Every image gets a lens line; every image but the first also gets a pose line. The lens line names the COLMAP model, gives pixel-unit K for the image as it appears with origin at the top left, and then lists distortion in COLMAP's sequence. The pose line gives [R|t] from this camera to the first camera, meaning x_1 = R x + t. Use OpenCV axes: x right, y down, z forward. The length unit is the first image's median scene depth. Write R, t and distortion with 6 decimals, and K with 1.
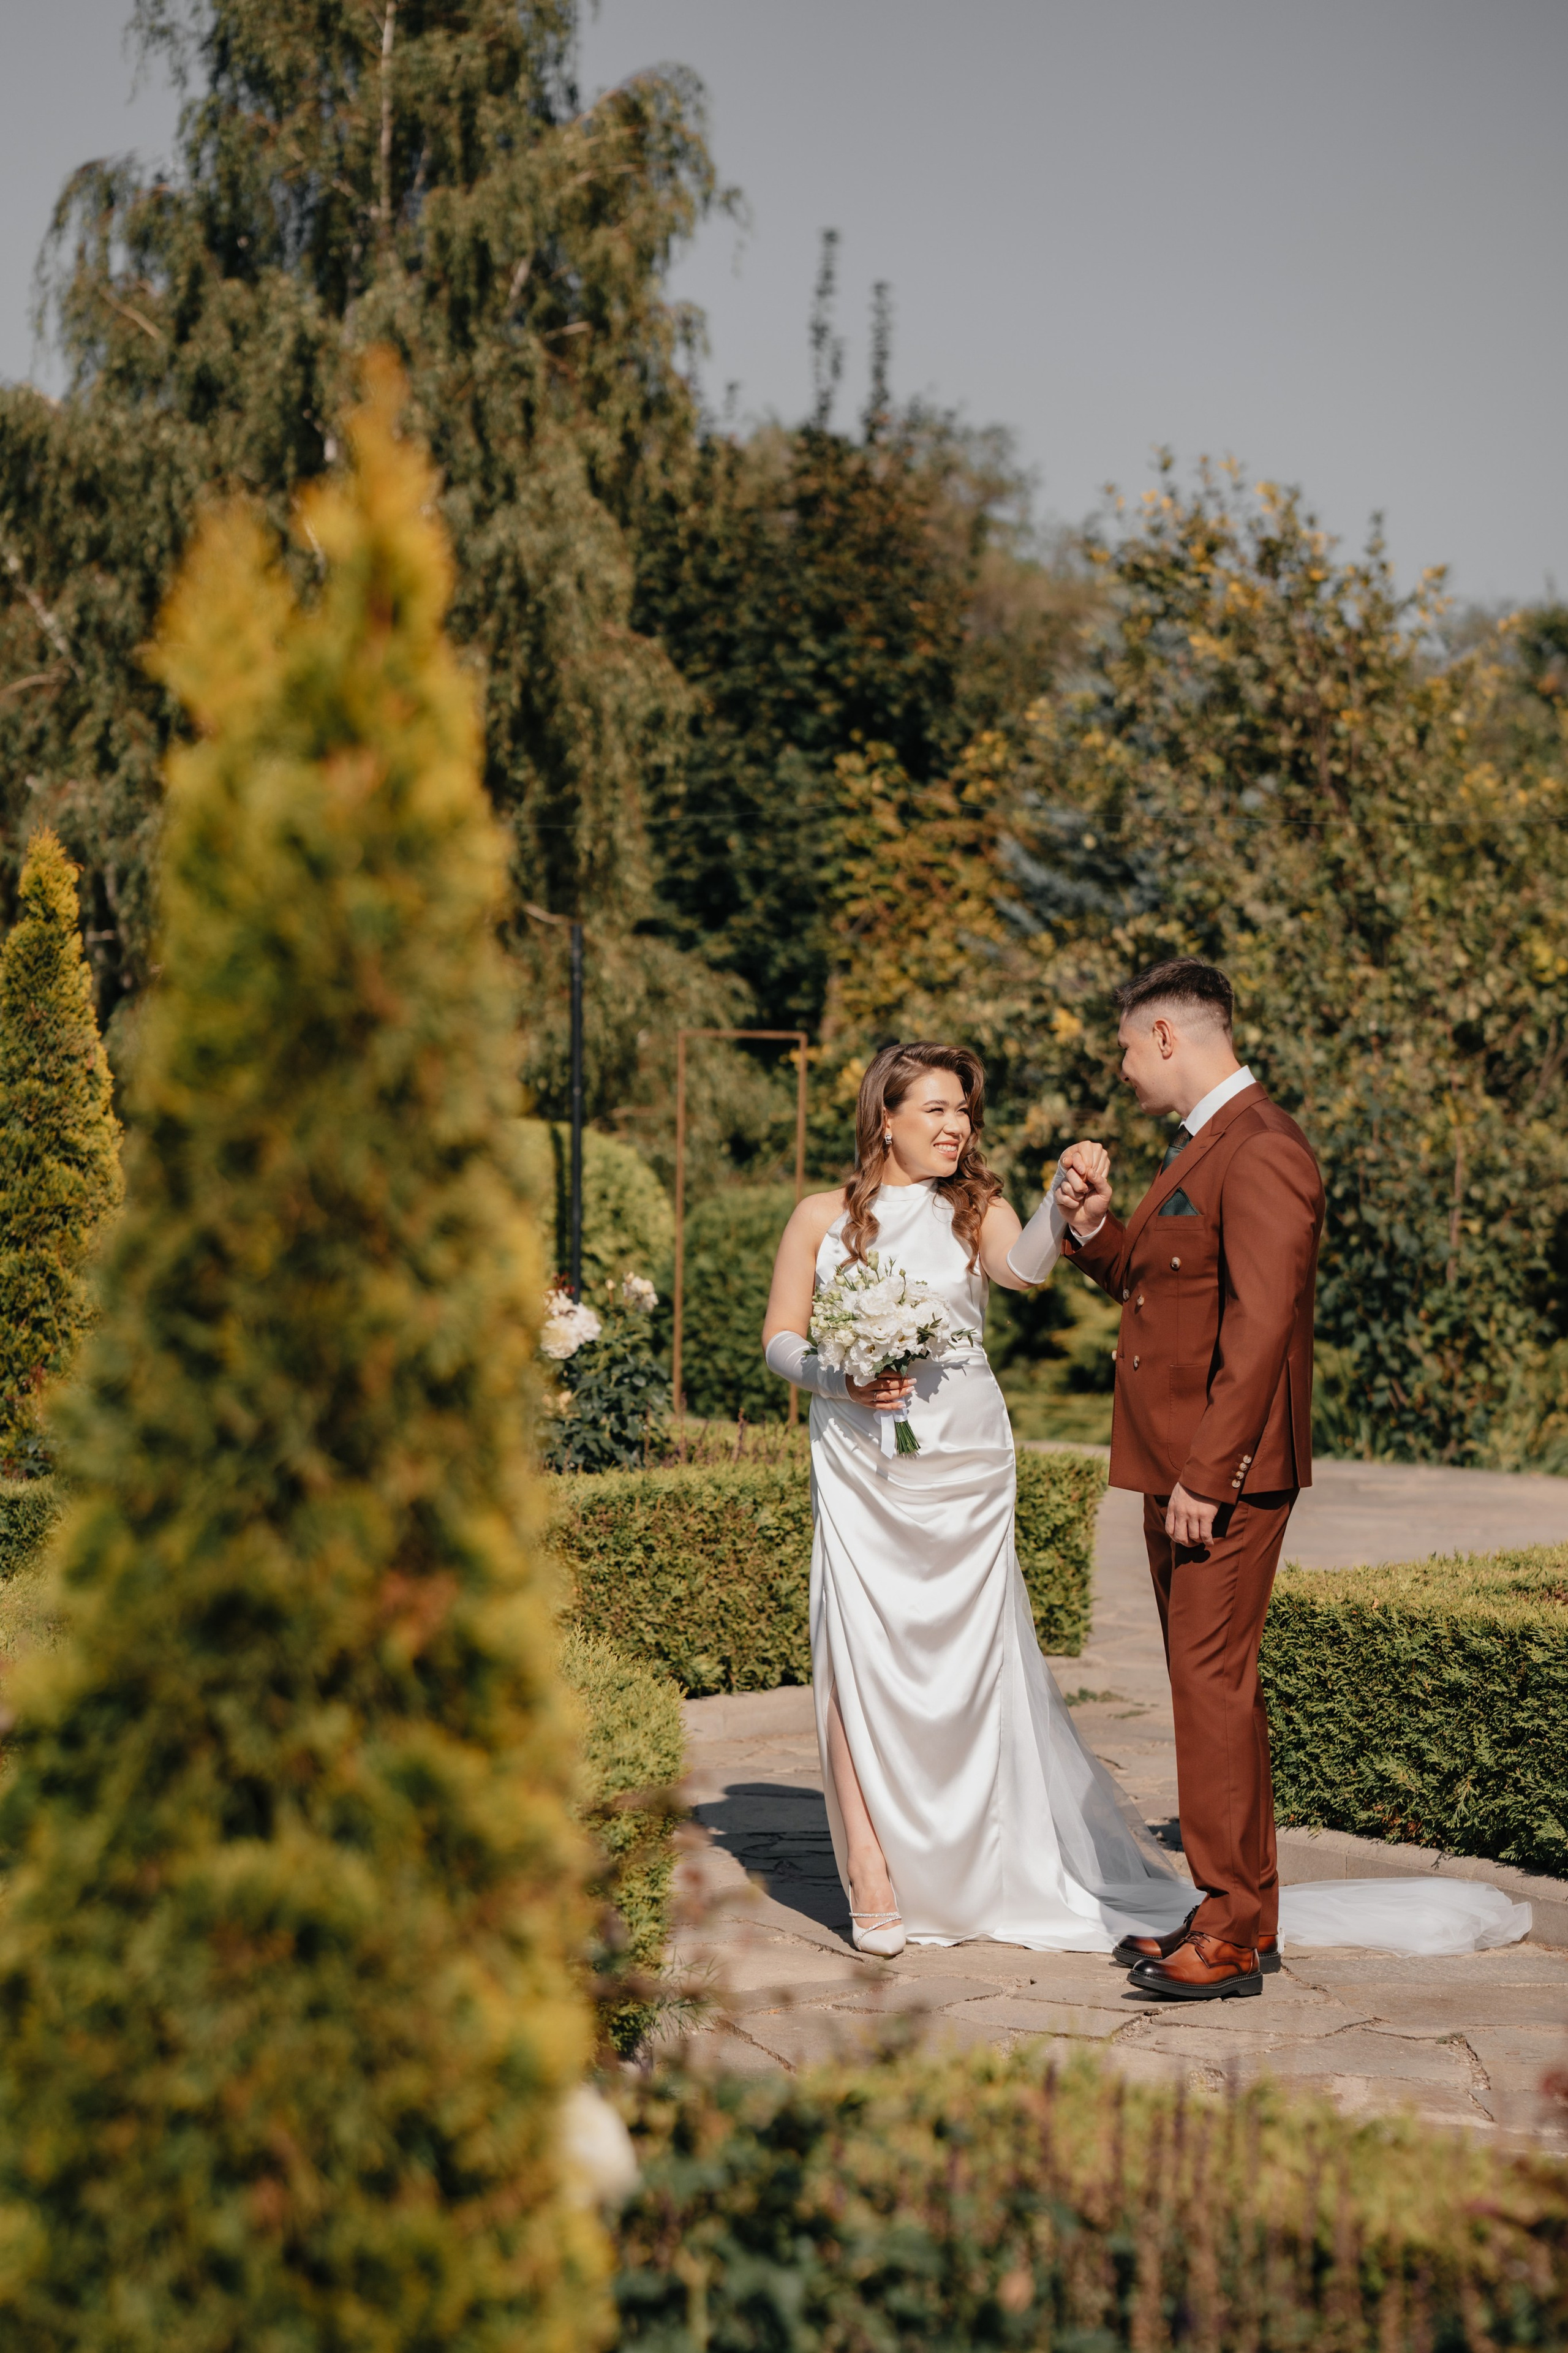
lens RADIAL K [[5654.9, 0, 792.4], [0, 5654.9, 1194.4], [0, 0, 1]] dist [0.624032, -0.065483]
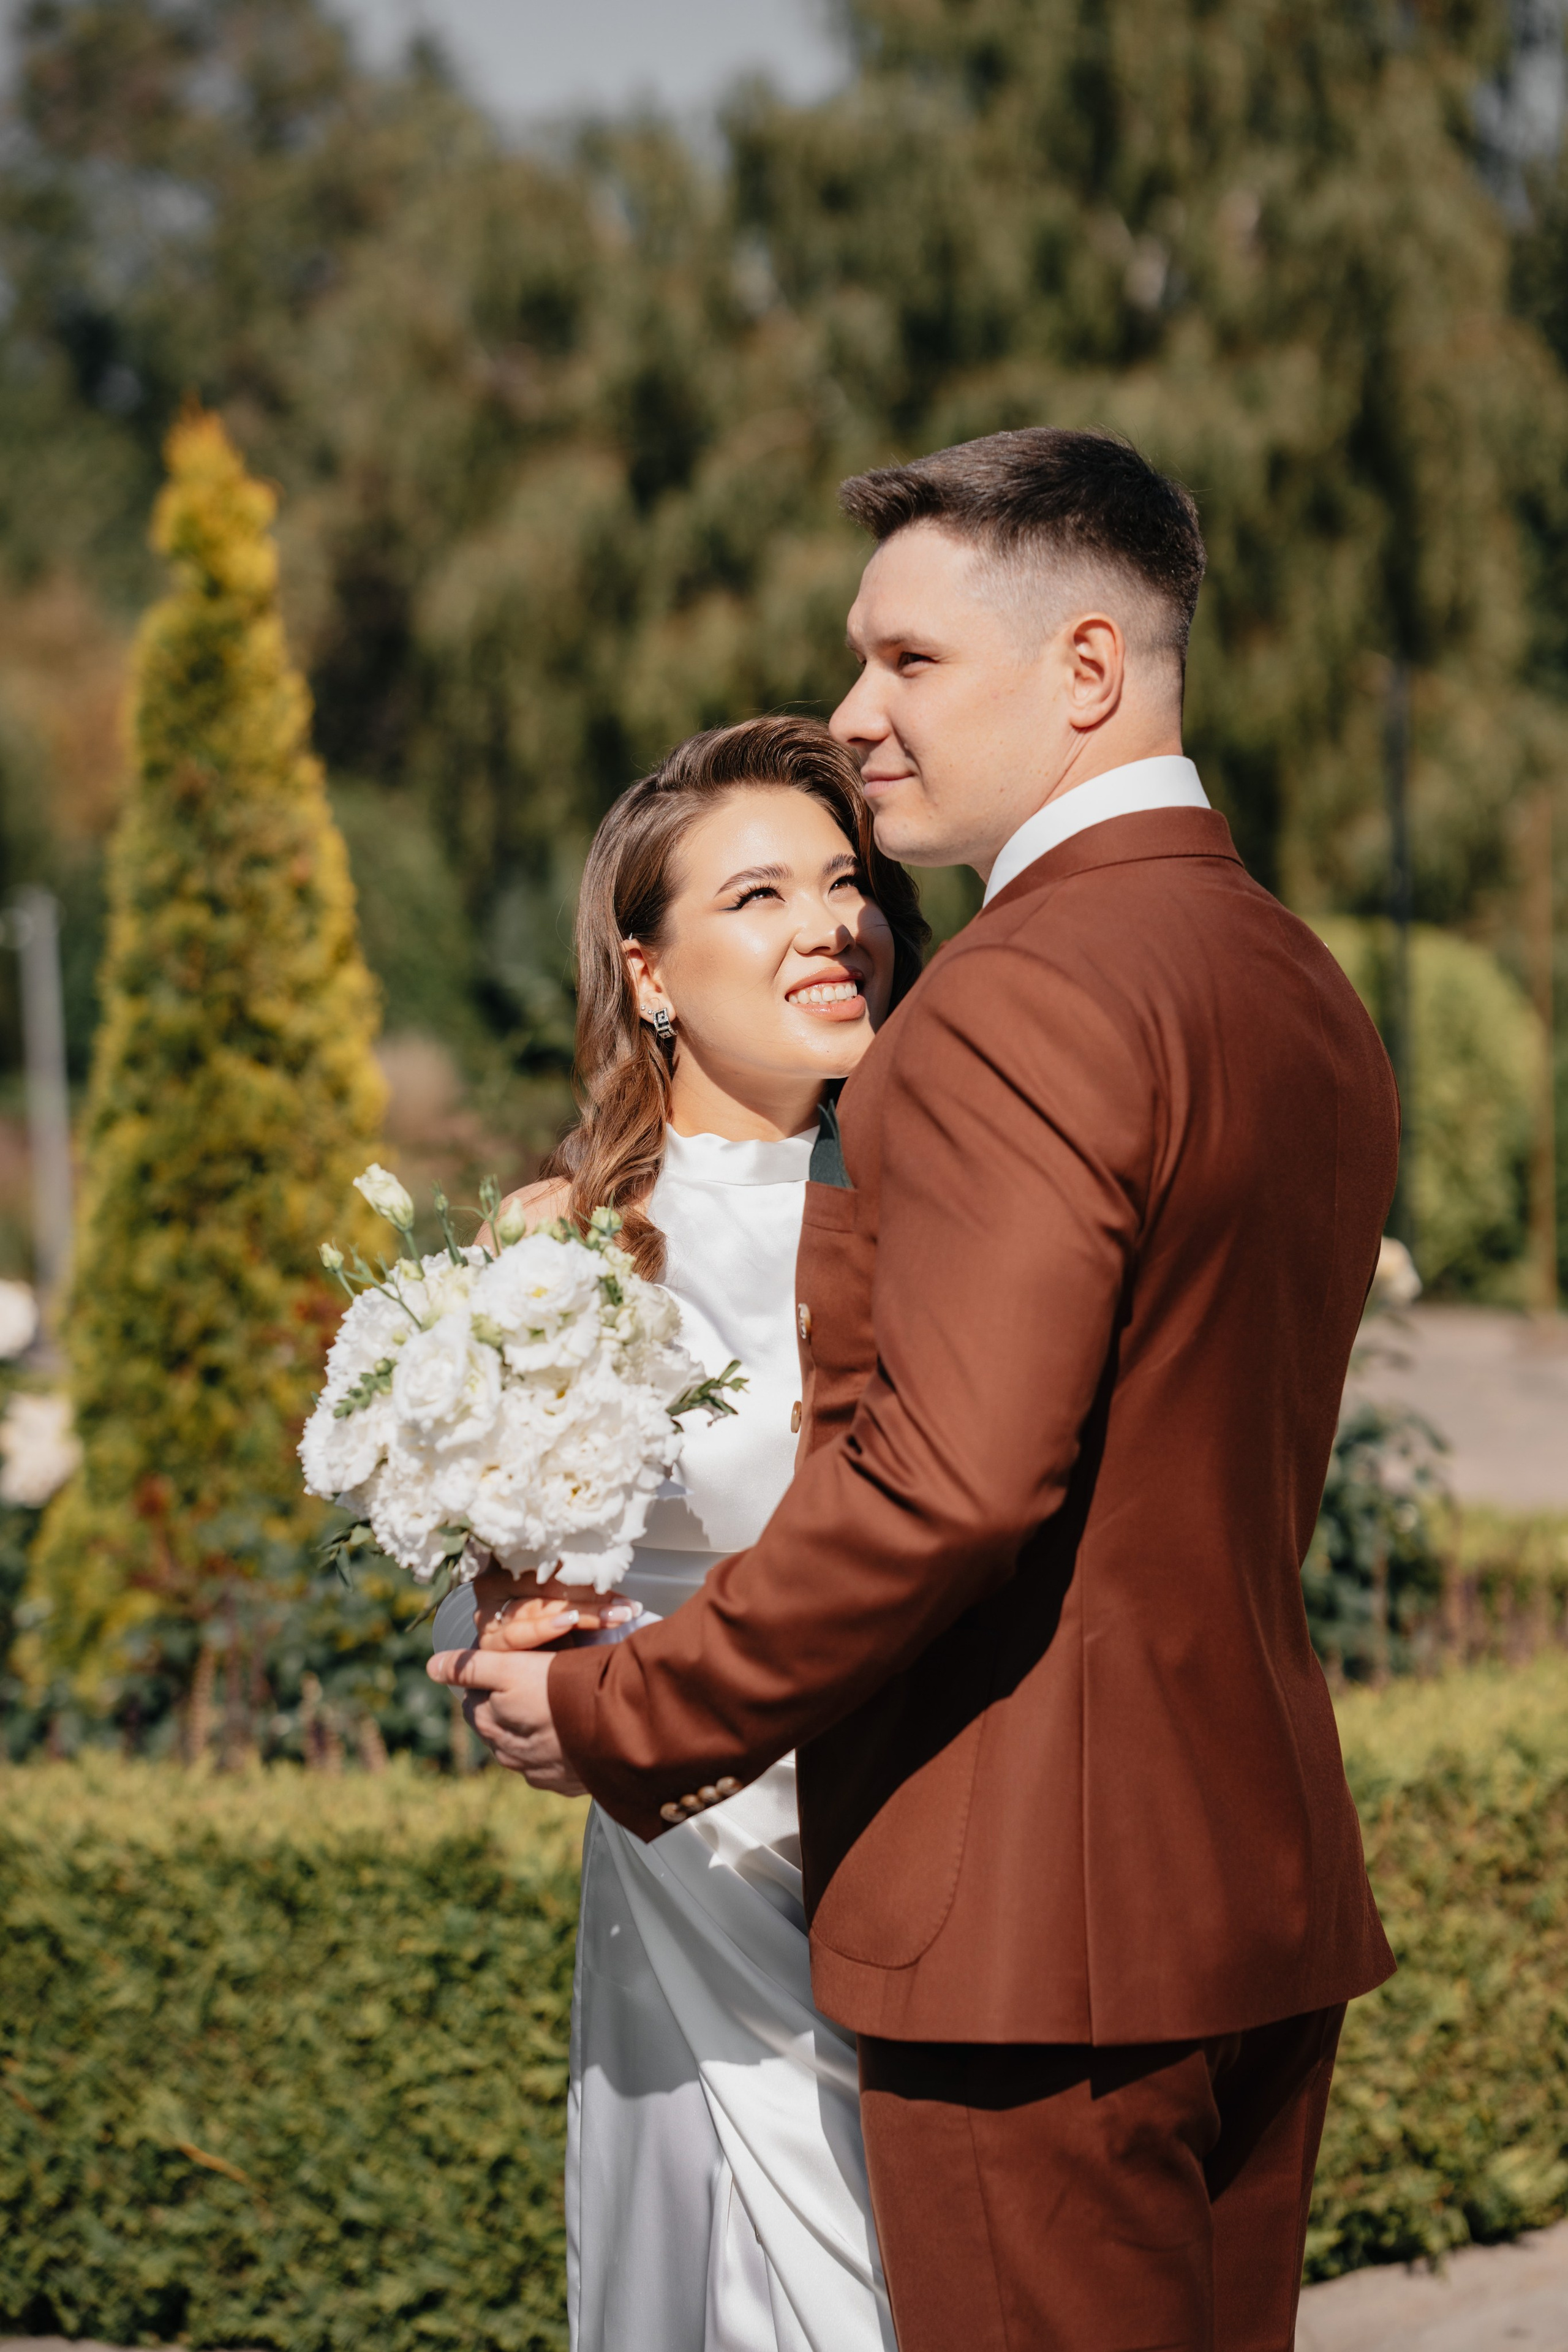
lens RADIAL K [[5543.6, 0, 729.9], [0, 5543.6, 1177.7], [0, 0, 1]] dist [0.876642, 0.297705]
pose [[0.984742, -0.030042, -0.171406, 0.001041], [0.035419, 0.998969, 0.028398, -0.002979], [0.170376, -0.034036, 0.984791, 0.186972]]
